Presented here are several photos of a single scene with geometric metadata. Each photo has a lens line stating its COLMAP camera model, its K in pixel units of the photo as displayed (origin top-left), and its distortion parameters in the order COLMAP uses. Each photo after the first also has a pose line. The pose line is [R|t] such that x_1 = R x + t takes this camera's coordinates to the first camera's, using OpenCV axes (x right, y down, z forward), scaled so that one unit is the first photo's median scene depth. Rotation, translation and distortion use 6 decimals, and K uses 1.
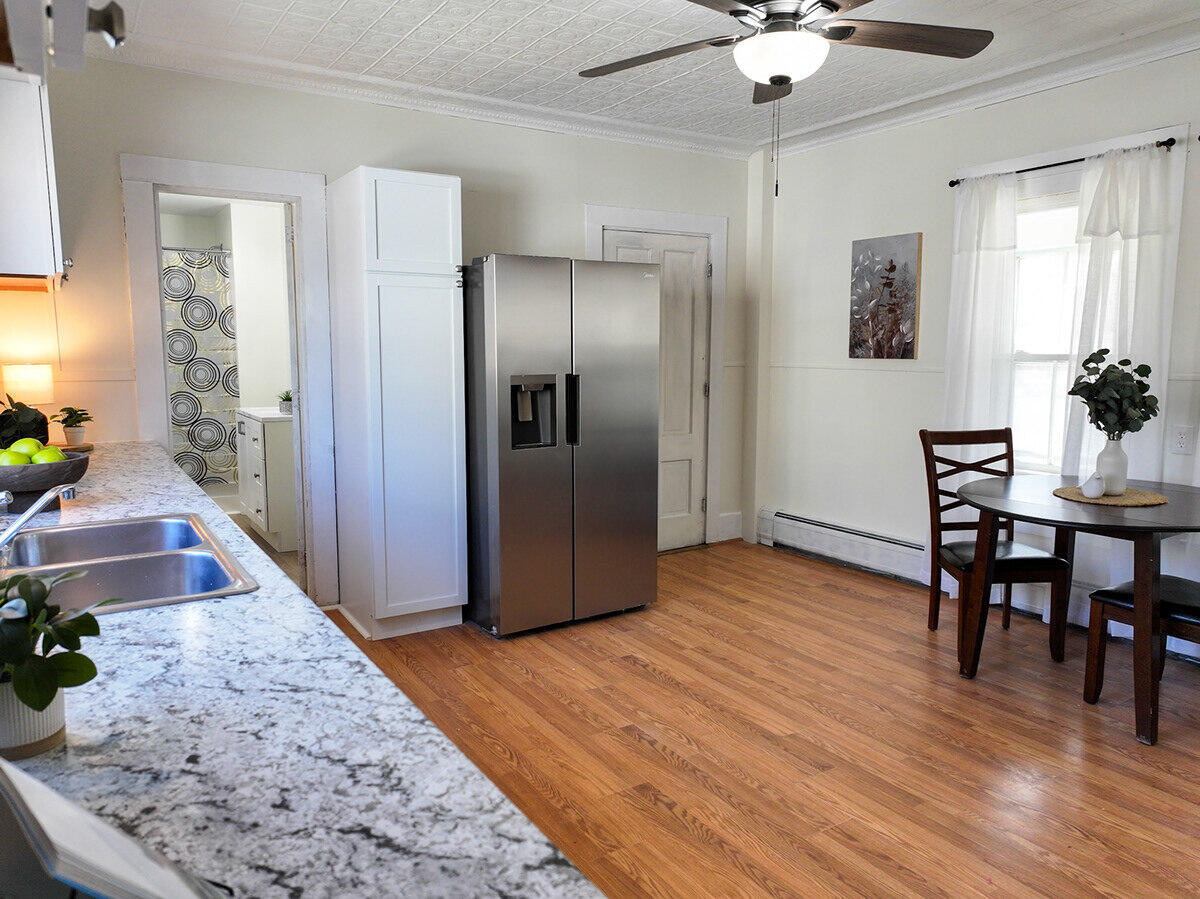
lens RADIAL K [[856.8, 0, 596.8], [0, 856.8, 437.5], [0, 0, 1]] dist [-0.000450, 0.016752]
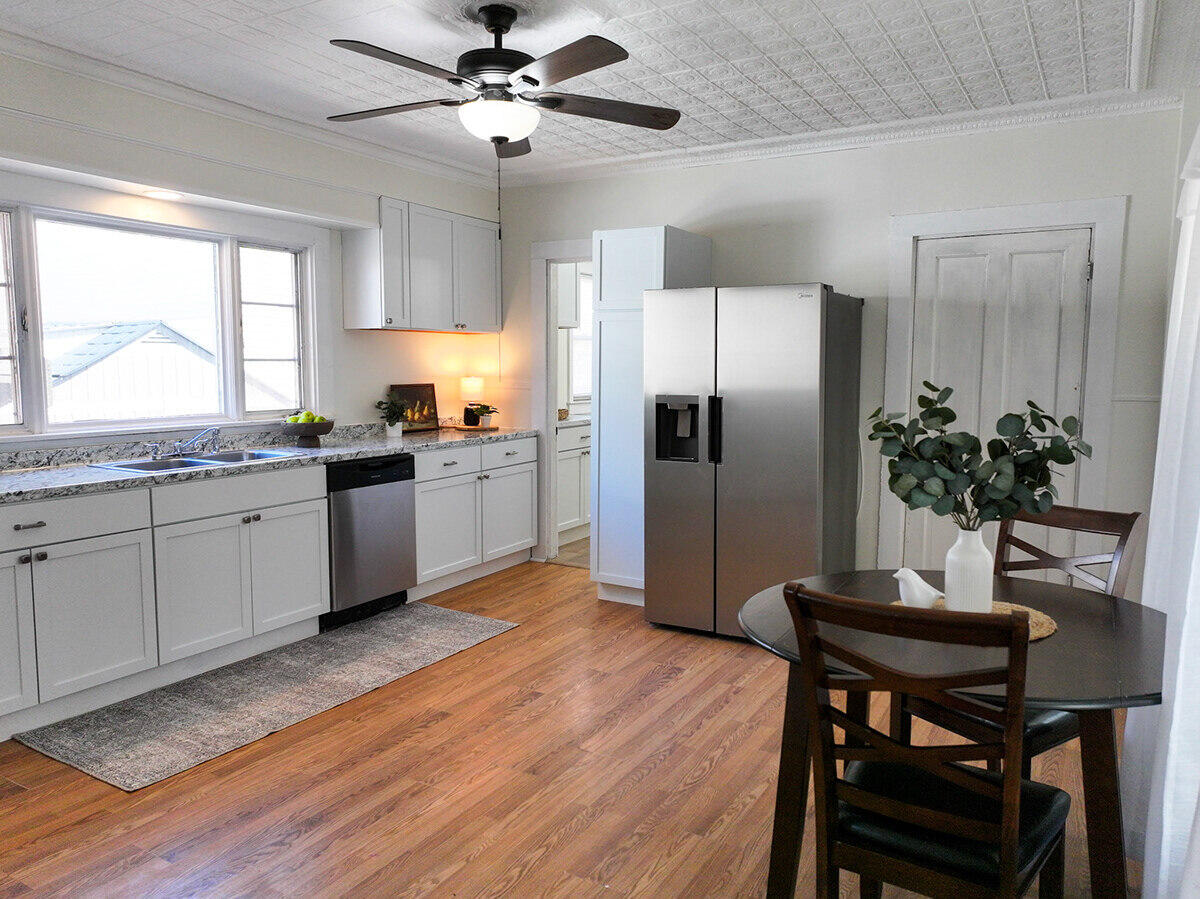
lens RADIAL K [[856.8, 0, 601.5], [0, 856.8, 443.3], [0, 0, 1]] dist [-0.000450, 0.016752]
pose [[0.463177, 0.084865, -0.882193, 1.119775], [-0.100254, 0.994033, 0.042988, -0.064392], [0.880577, 0.068532, 0.468922, 0.518205]]
